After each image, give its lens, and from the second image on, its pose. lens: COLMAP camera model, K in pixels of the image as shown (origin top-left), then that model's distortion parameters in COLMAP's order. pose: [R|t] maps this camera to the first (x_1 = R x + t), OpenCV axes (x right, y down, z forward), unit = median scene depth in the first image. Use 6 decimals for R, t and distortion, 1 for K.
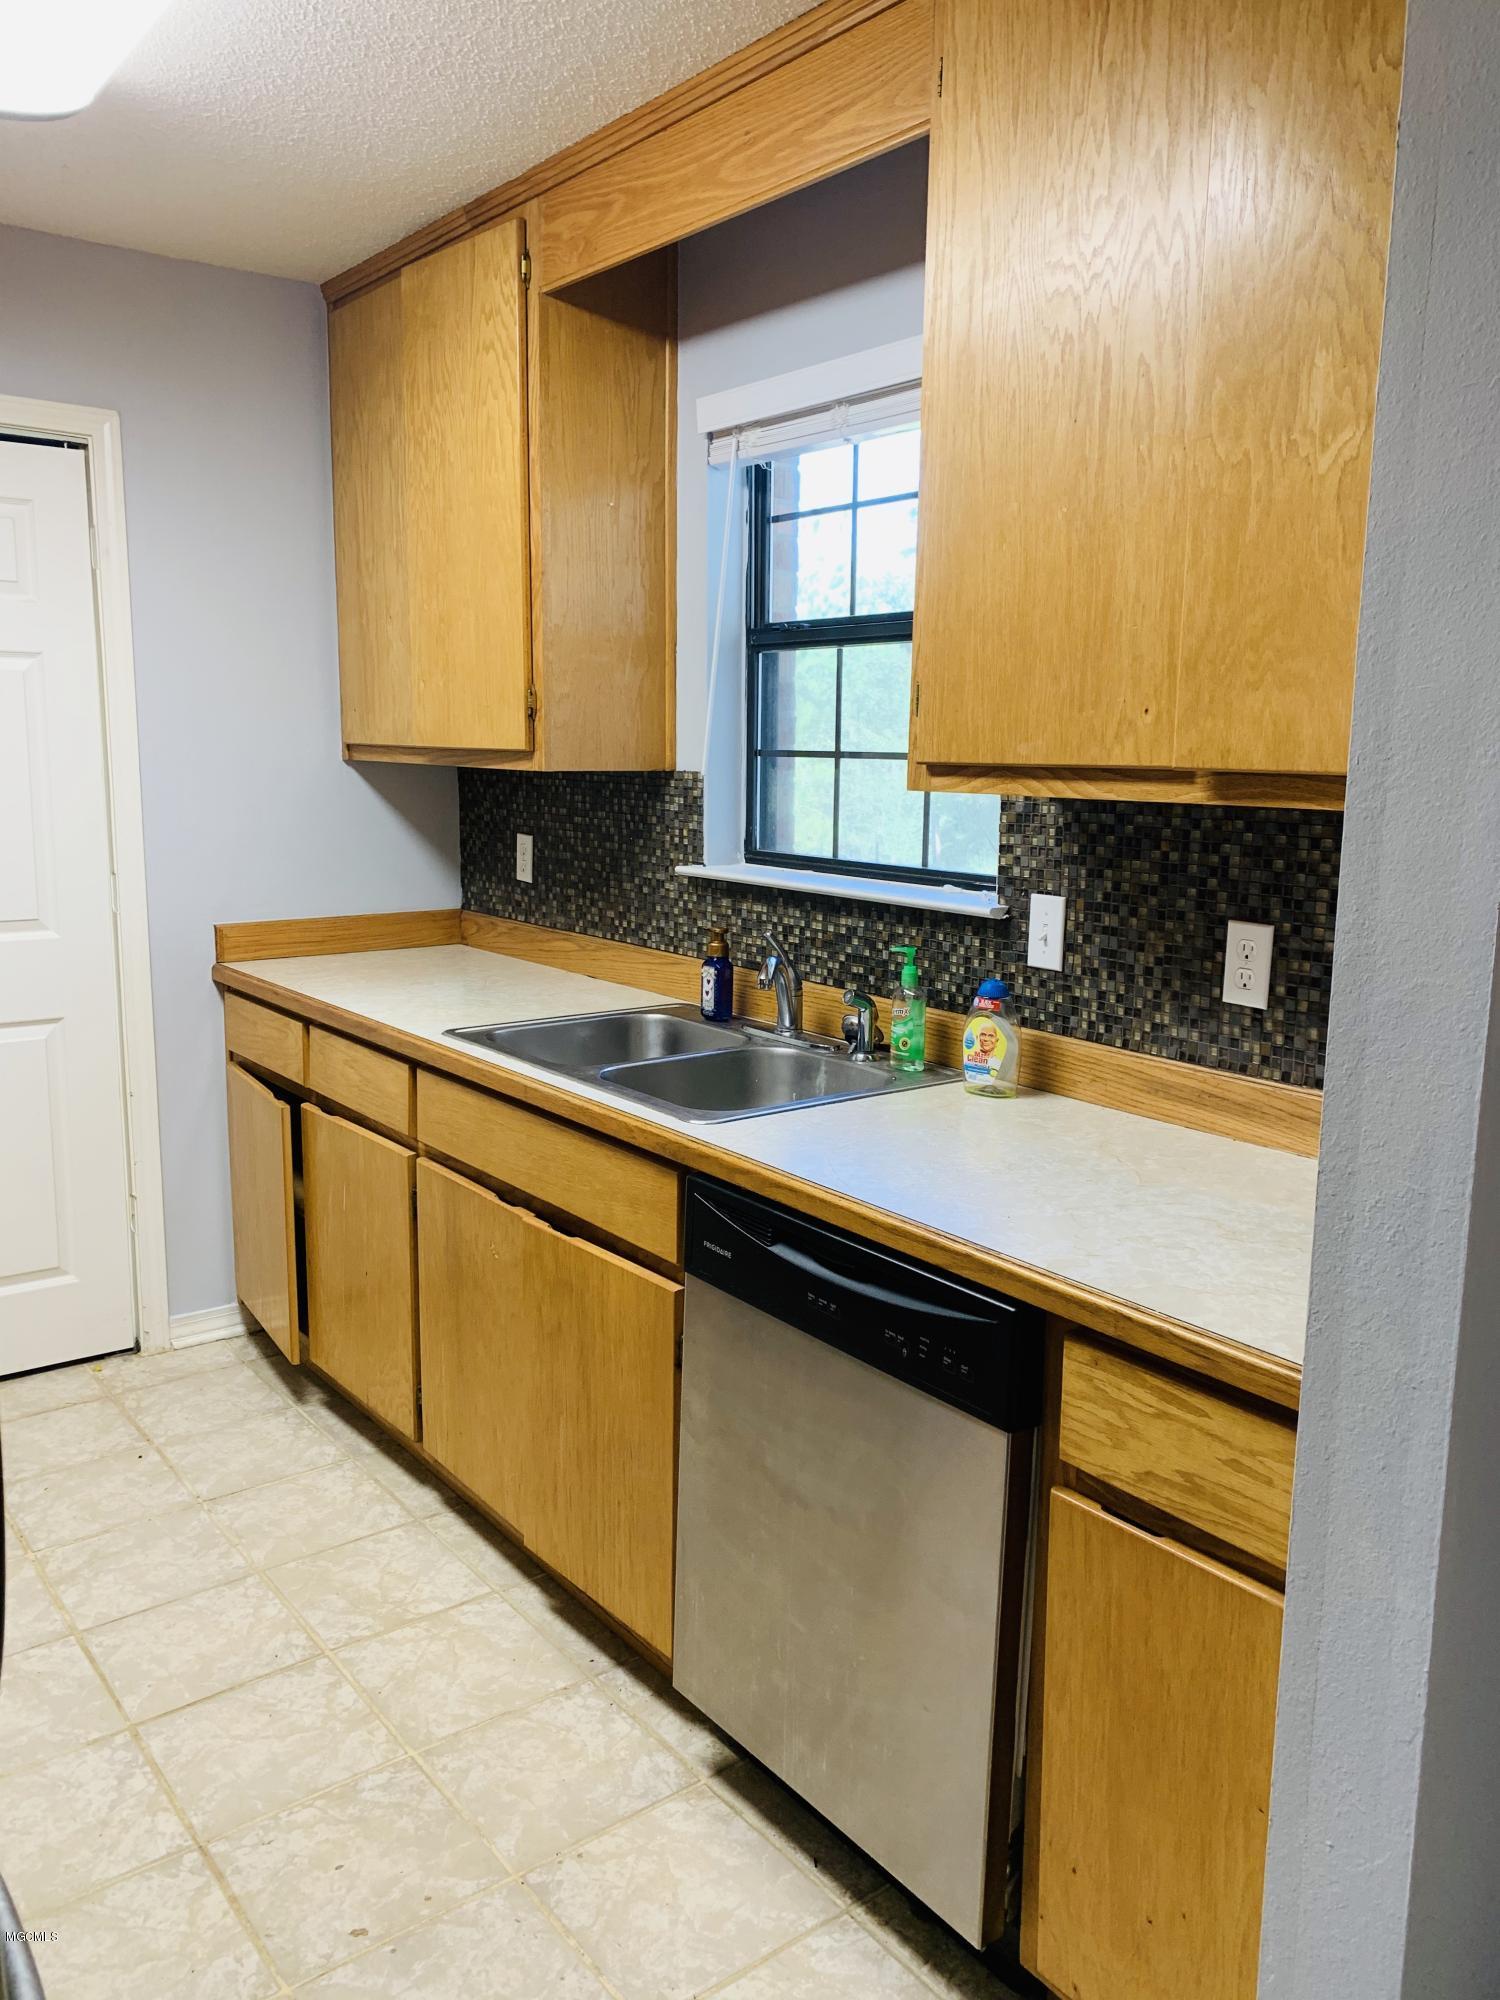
lens RADIAL K [[1532.3, 0, 748.9], [0, 1532.3, 999.7], [0, 0, 1]] dist [-0.011813, -0.004269]
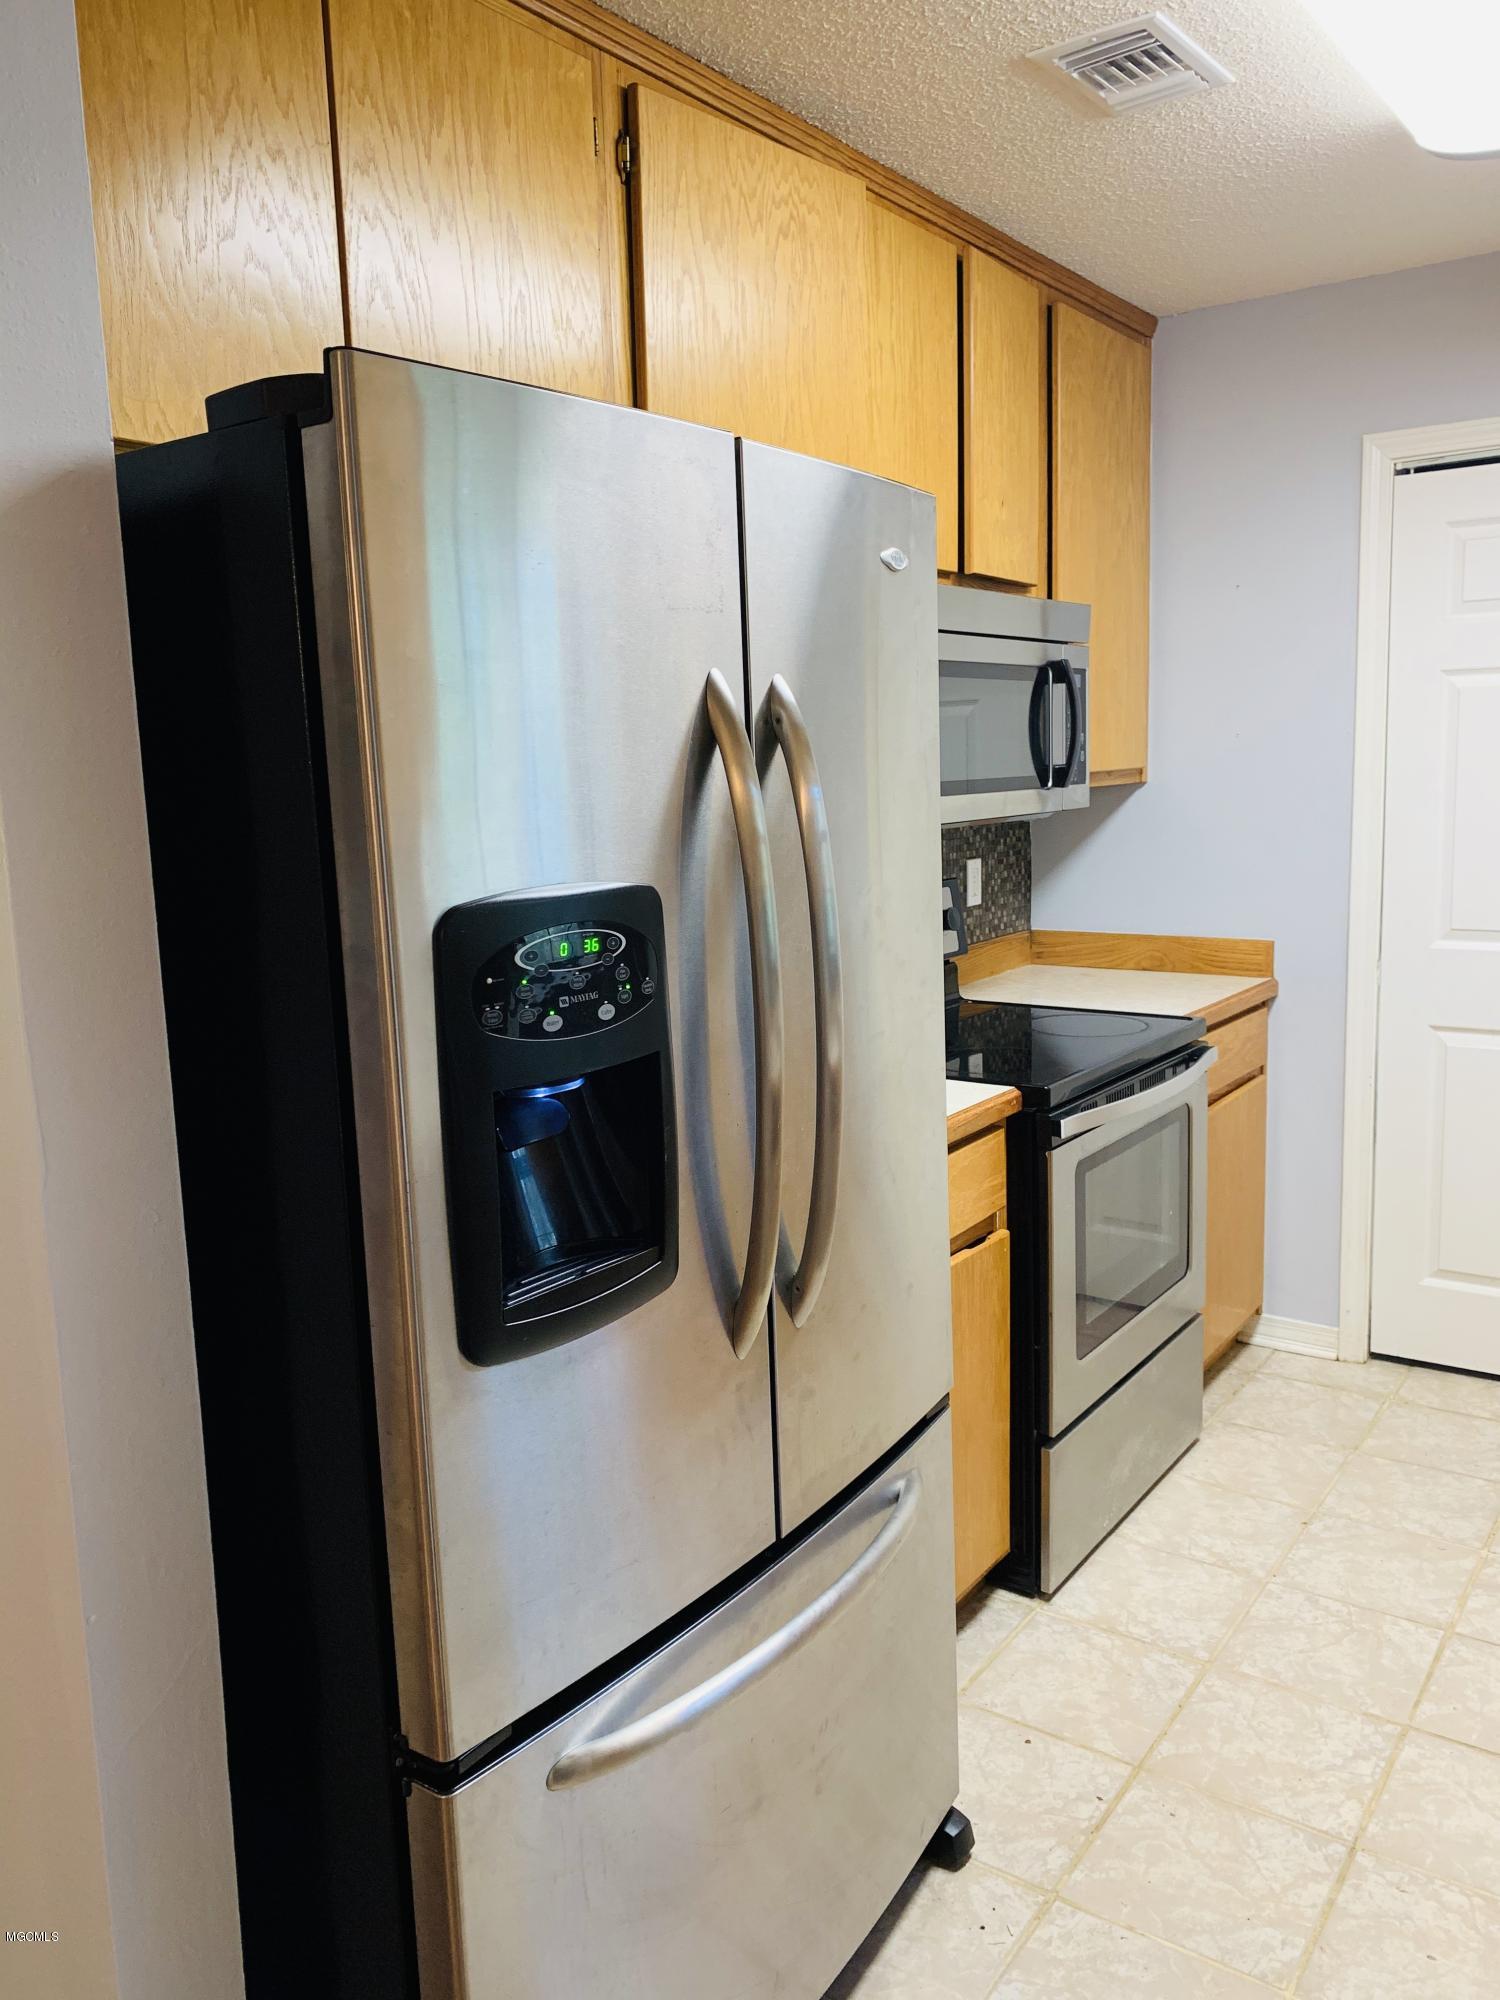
lens RADIAL K [[1532.3, 0, 748.0], [0, 1532.3, 997.3], [0, 0, 1]] dist [-0.011813, -0.004269]
pose [[0.275452, 0.129686, -0.952527, 0.407904], [-0.132680, 0.986504, 0.095944, -0.043958], [0.952115, 0.099953, 0.288941, 0.260492]]
